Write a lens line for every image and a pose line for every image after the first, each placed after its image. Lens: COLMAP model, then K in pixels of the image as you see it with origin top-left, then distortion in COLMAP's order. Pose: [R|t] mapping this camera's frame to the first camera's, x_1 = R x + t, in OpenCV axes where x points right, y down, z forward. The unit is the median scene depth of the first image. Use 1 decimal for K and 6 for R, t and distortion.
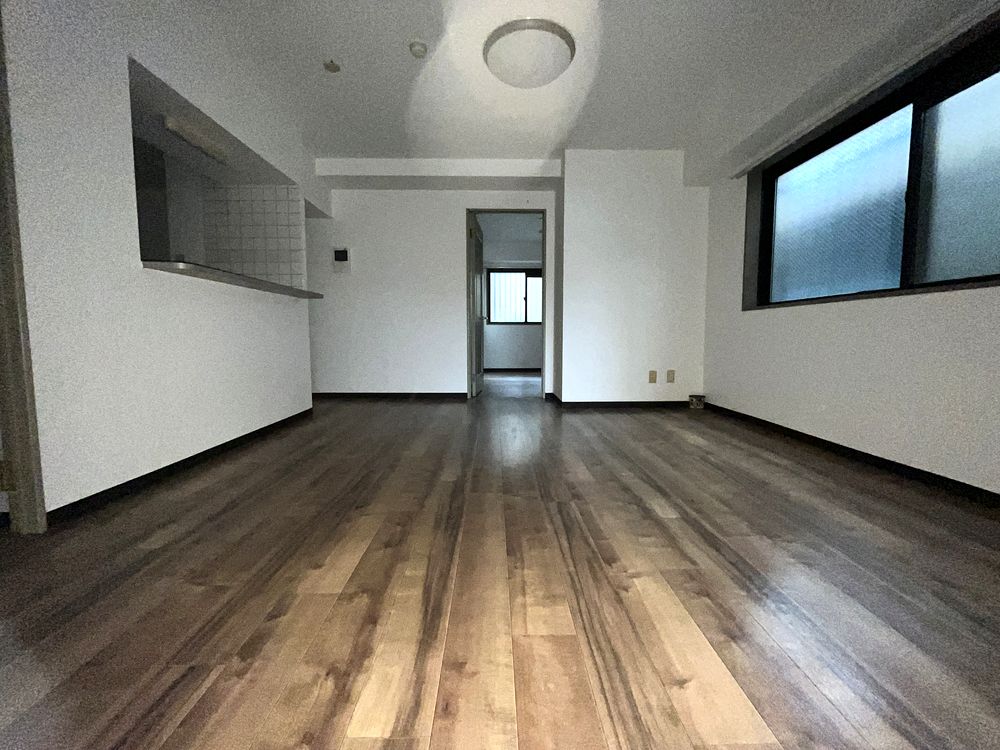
lens RADIAL K [[401.9, 0, 502.0], [0, 401.9, 366.0], [0, 0, 1]] dist [-0.002278, -0.000257]
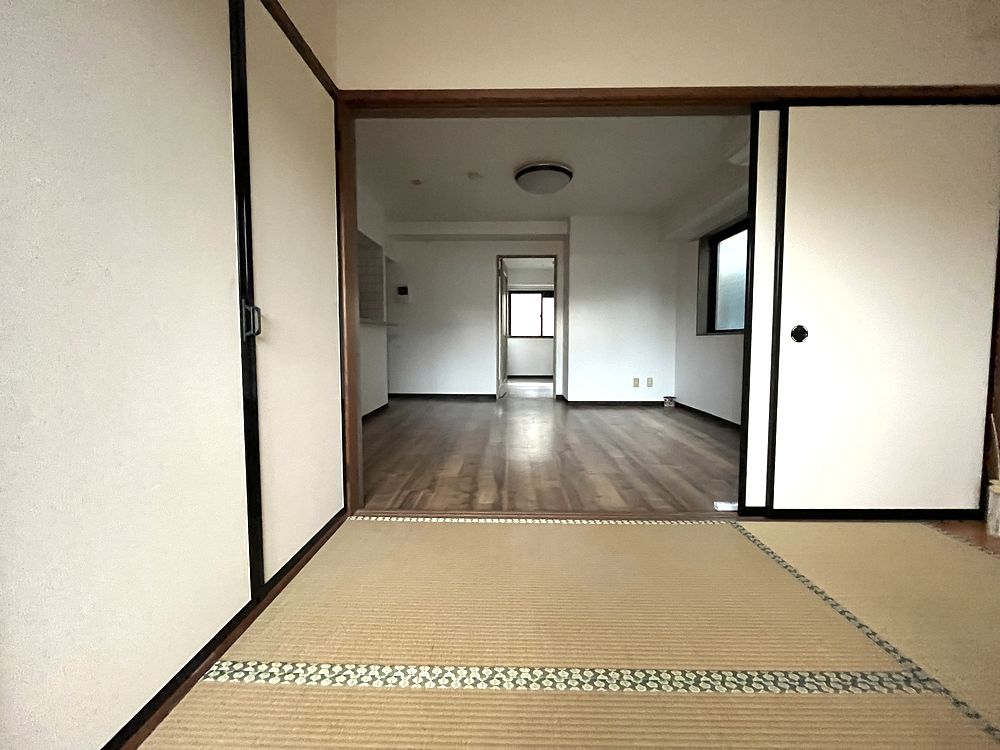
lens RADIAL K [[401.9, 0, 502.0], [0, 401.9, 366.0], [0, 0, 1]] dist [-0.002278, -0.000257]
pose [[0.999218, 0.003767, -0.039357, -0.019795], [-0.004396, 0.999864, -0.015899, -0.005232], [0.039291, 0.016060, 0.999099, -0.364532]]
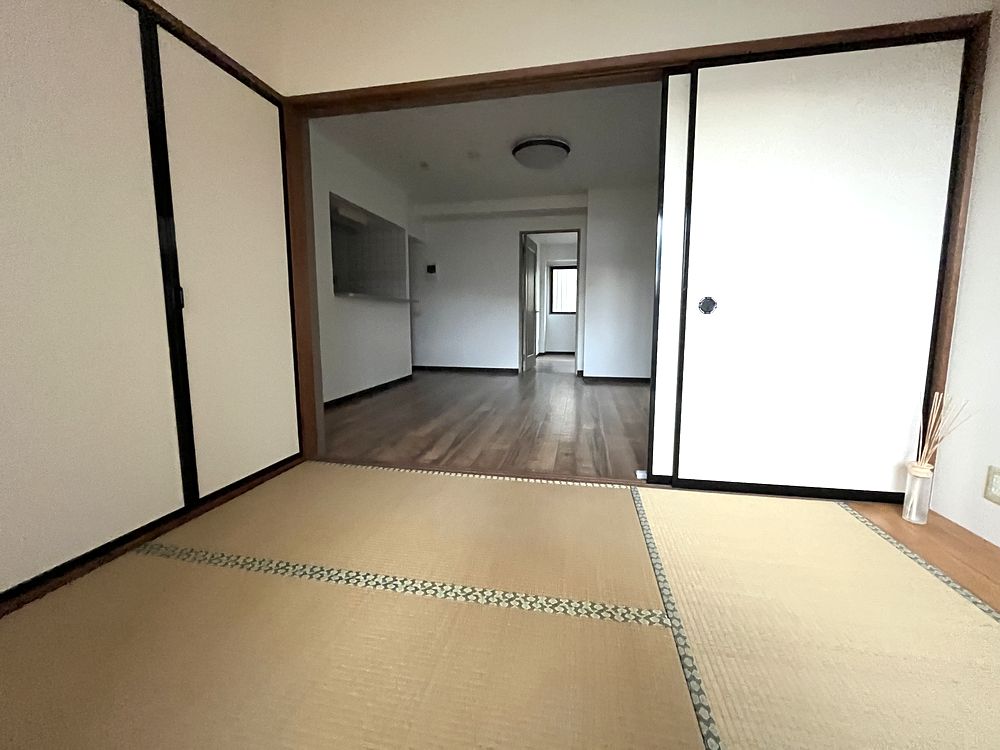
lens RADIAL K [[401.9, 0, 502.0], [0, 401.9, 366.0], [0, 0, 1]] dist [-0.002278, -0.000257]
pose [[0.976760, 0.025111, -0.212860, 0.175466], [-0.016610, 0.998995, 0.041631, 0.002785], [0.213692, -0.037128, 0.976195, -0.389452]]
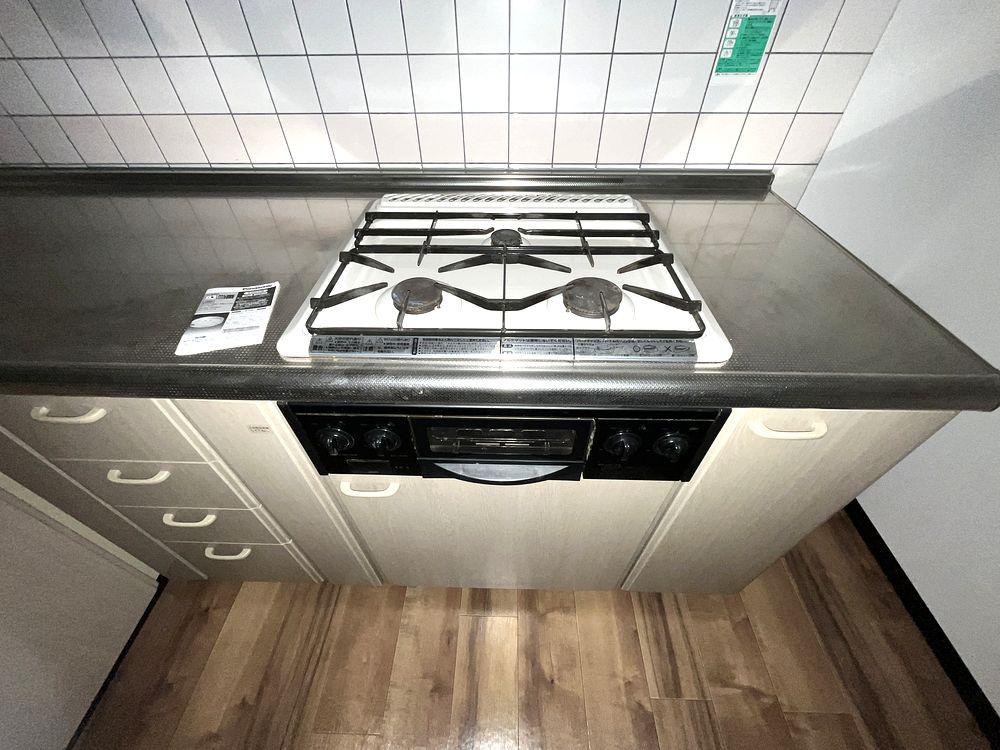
lens RADIAL K [[401.9, 0, 502.0], [0, 401.9, 366.0], [0, 0, 1]] dist [-0.002278, -0.000257]
pose [[-0.999178, -0.023451, 0.033062, -0.068389], [0.008794, 0.670816, 0.741572, -0.152435], [-0.039569, 0.741253, -0.670059, 0.245935]]
